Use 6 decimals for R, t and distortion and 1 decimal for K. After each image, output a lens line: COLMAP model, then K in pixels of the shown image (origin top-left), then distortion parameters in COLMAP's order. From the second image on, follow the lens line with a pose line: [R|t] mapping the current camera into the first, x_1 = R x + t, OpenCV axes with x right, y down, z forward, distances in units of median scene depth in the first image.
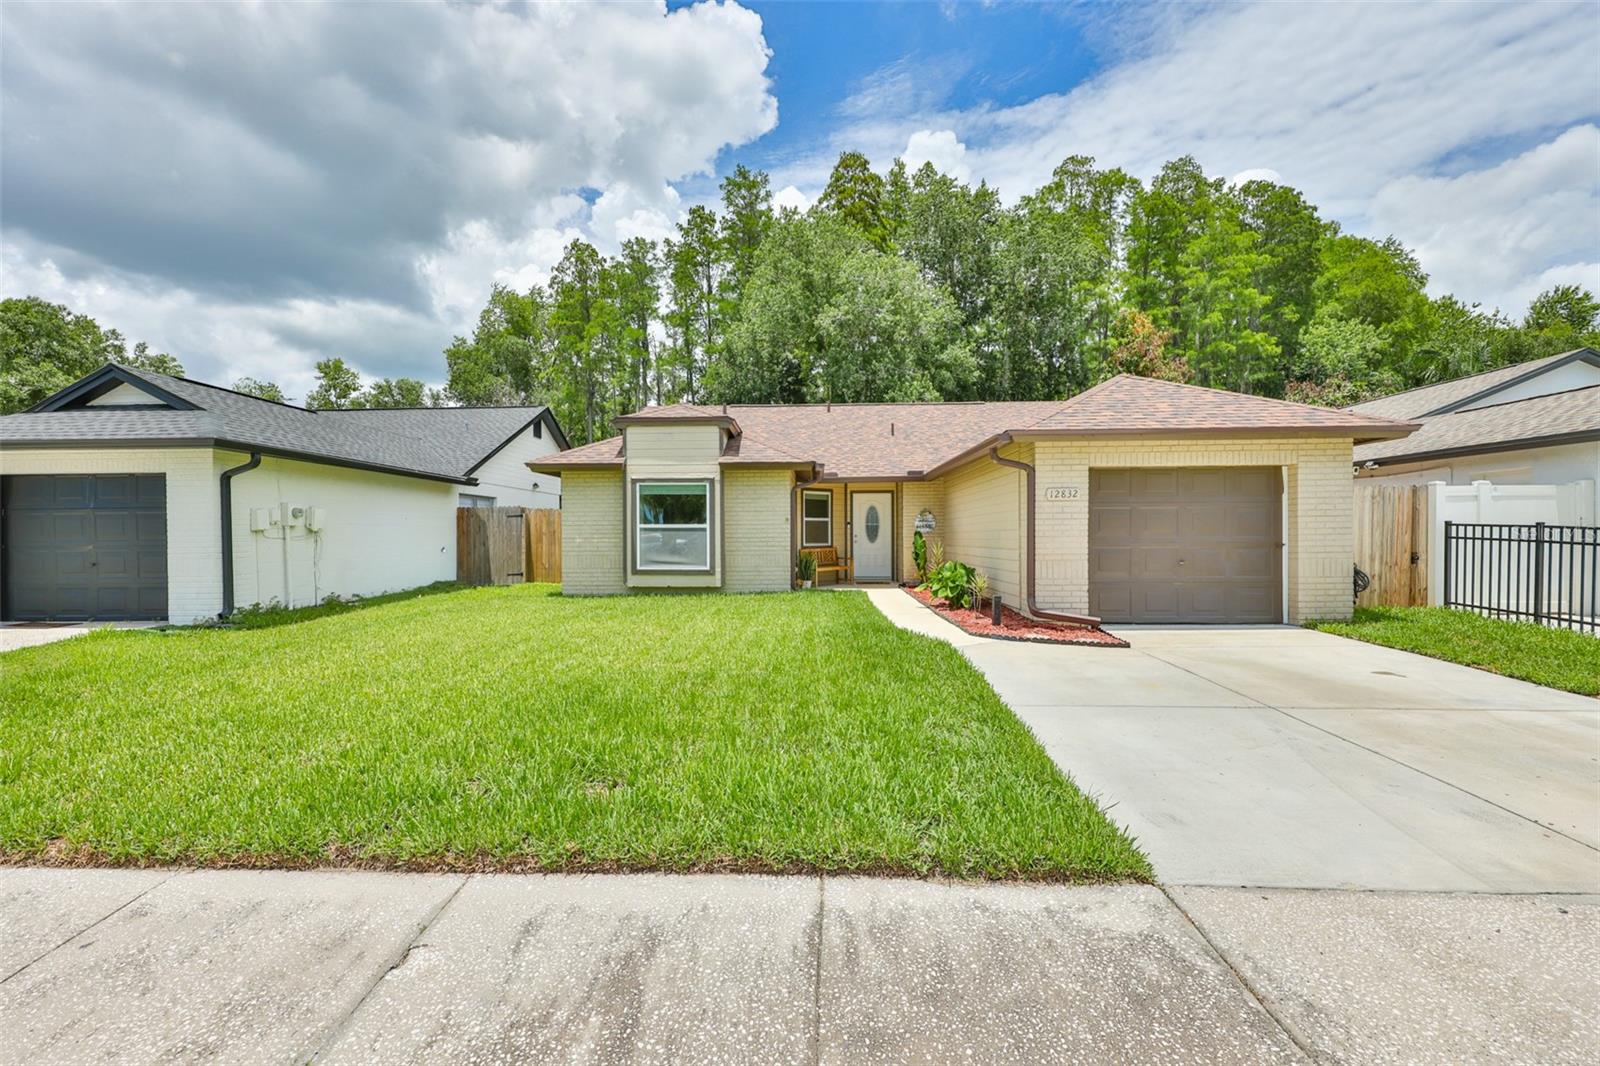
lens RADIAL K [[643.9, 0, 800.6], [0, 643.9, 539.4], [0, 0, 1]] dist [-0.004535, 0.000068]
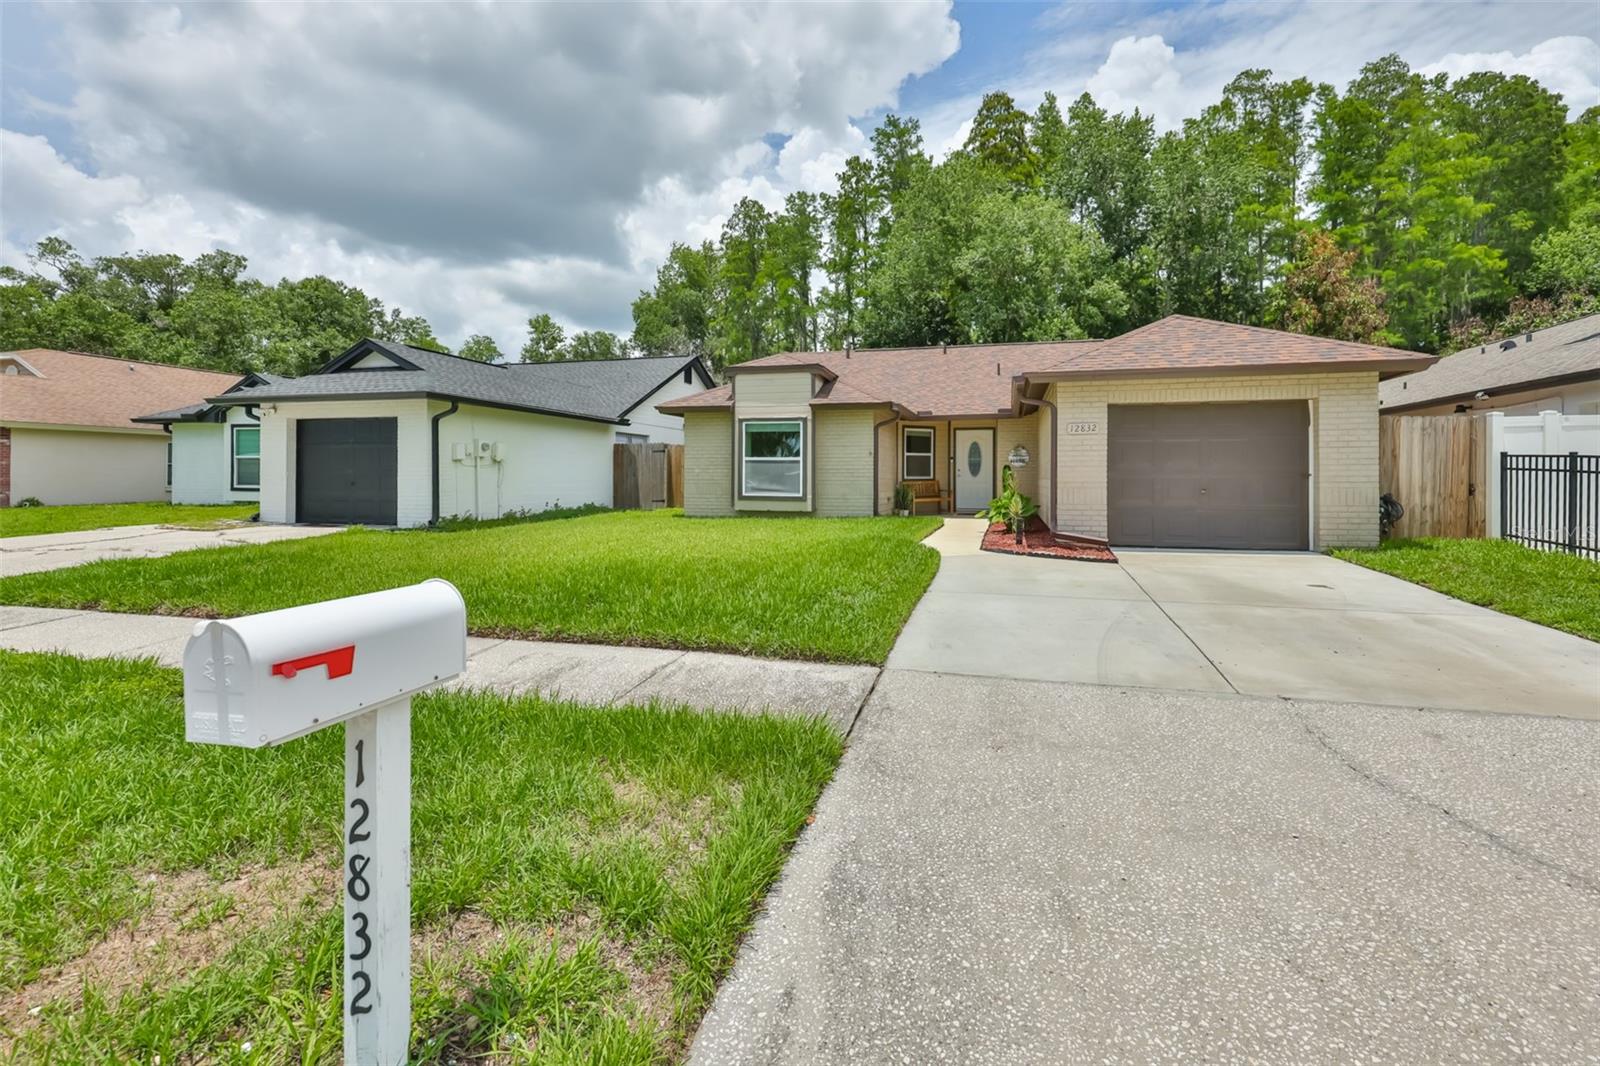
lens RADIAL K [[658.0, 0, 851.3], [0, 658.0, 467.9], [0, 0, 1]] dist [-0.000383, -0.000032]
pose [[0.981243, 0.004616, -0.192721, 0.131247], [-0.008211, 0.999807, -0.017859, 0.012457], [0.192601, 0.019106, 0.981091, -0.107364]]
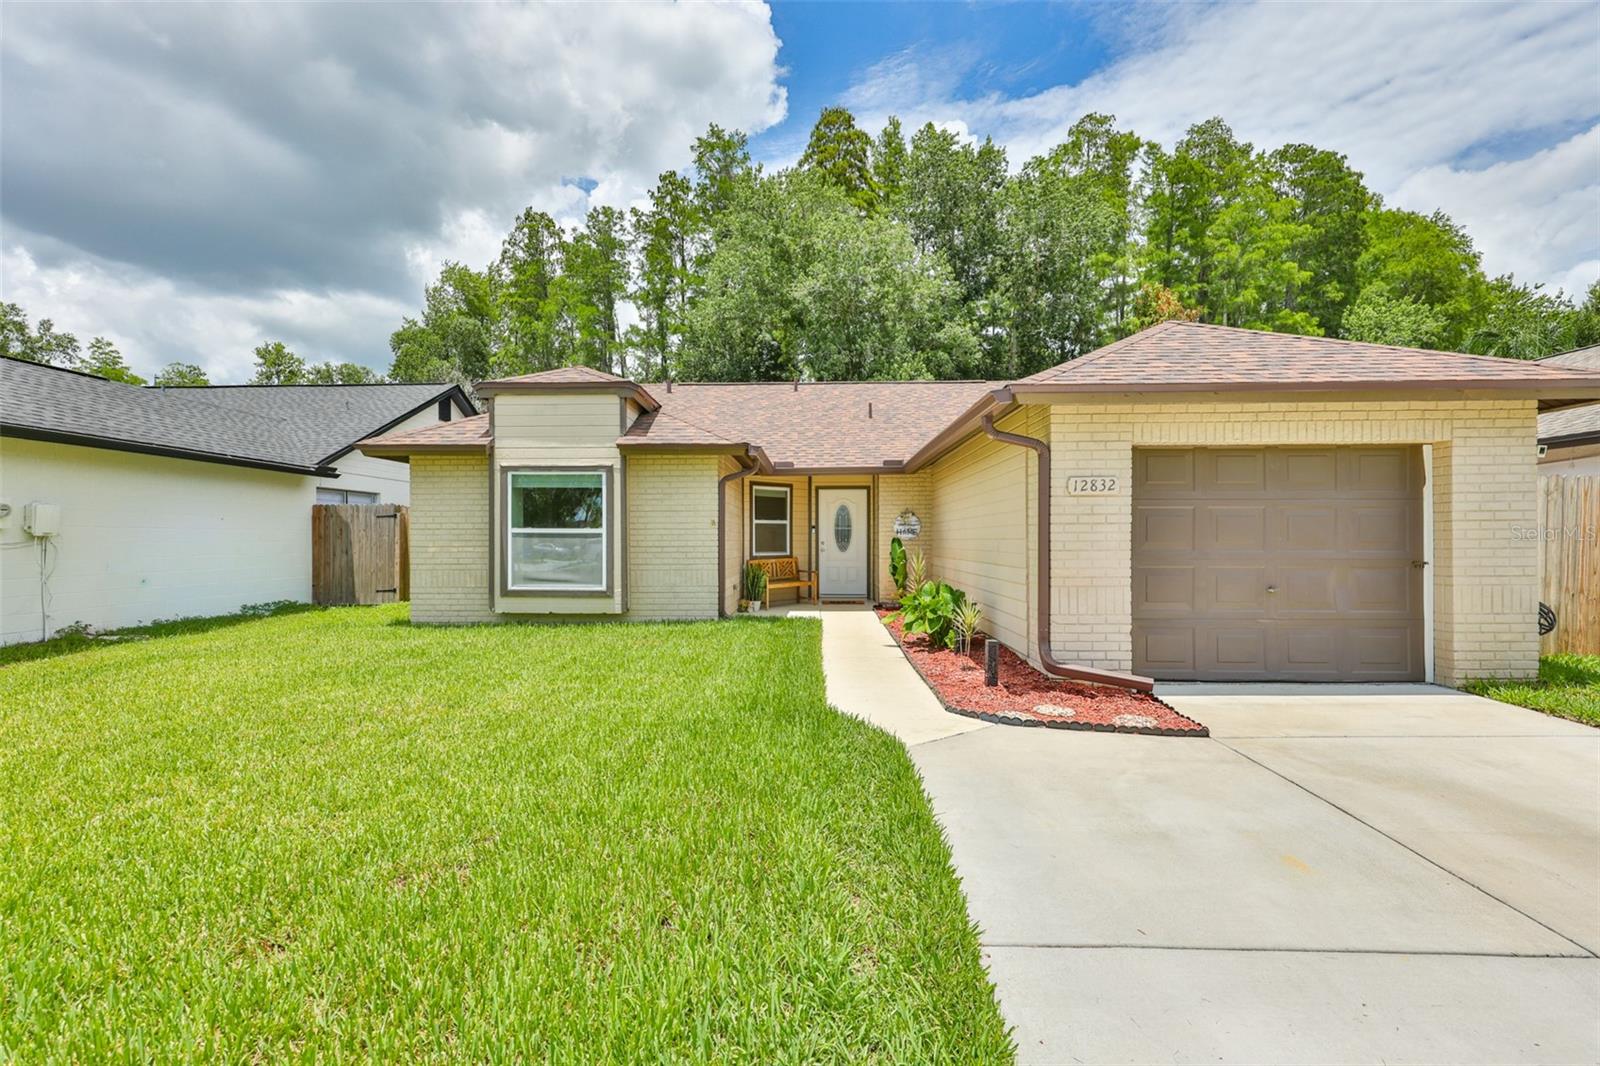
lens RADIAL K [[680.2, 0, 797.2], [0, 680.2, 537.4], [0, 0, 1]] dist [-0.000075, 0.000161]
pose [[0.999993, 0.003606, 0.000935, 0.058317], [-0.003599, 0.999966, -0.007401, -0.006254], [-0.000961, 0.007397, 0.999972, 0.170030]]
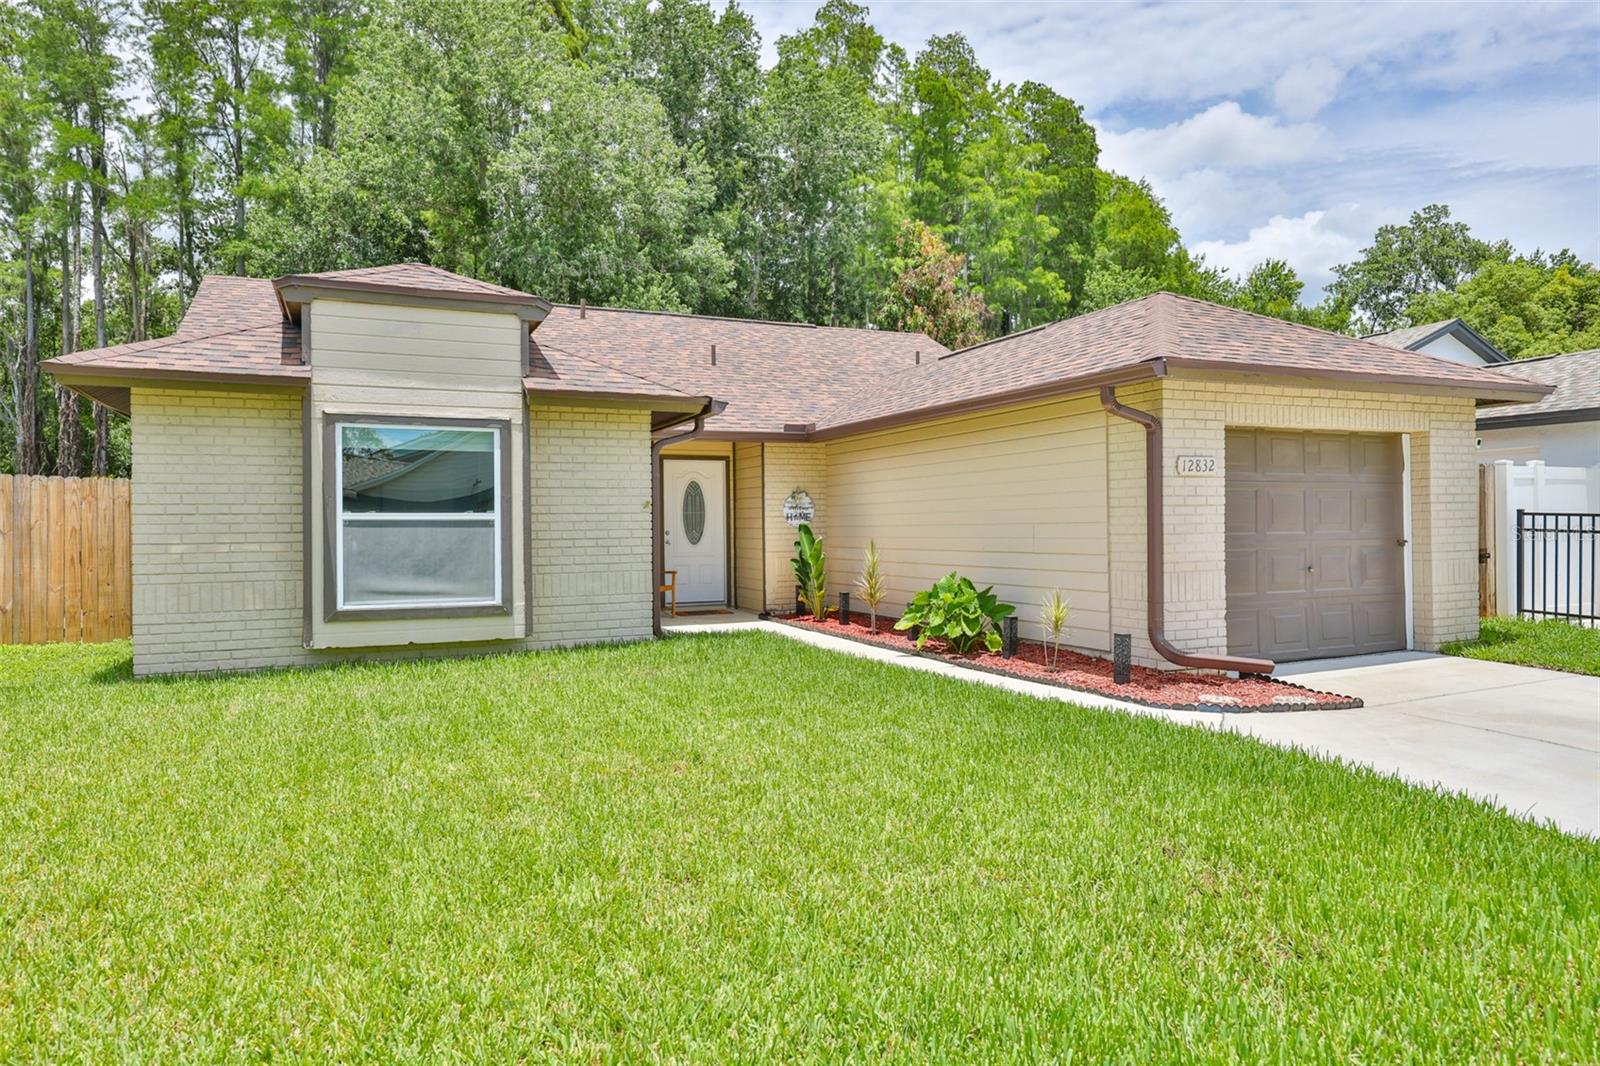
lens RADIAL K [[952.8, 0, 807.5], [0, 952.8, 527.0], [0, 0, 1]] dist [0.000384, 0.000027]
pose [[0.899681, -0.005498, 0.436514, -0.190816], [0.008883, 0.999944, -0.005714, -0.004731], [-0.436459, 0.009018, 0.899679, 0.183242]]
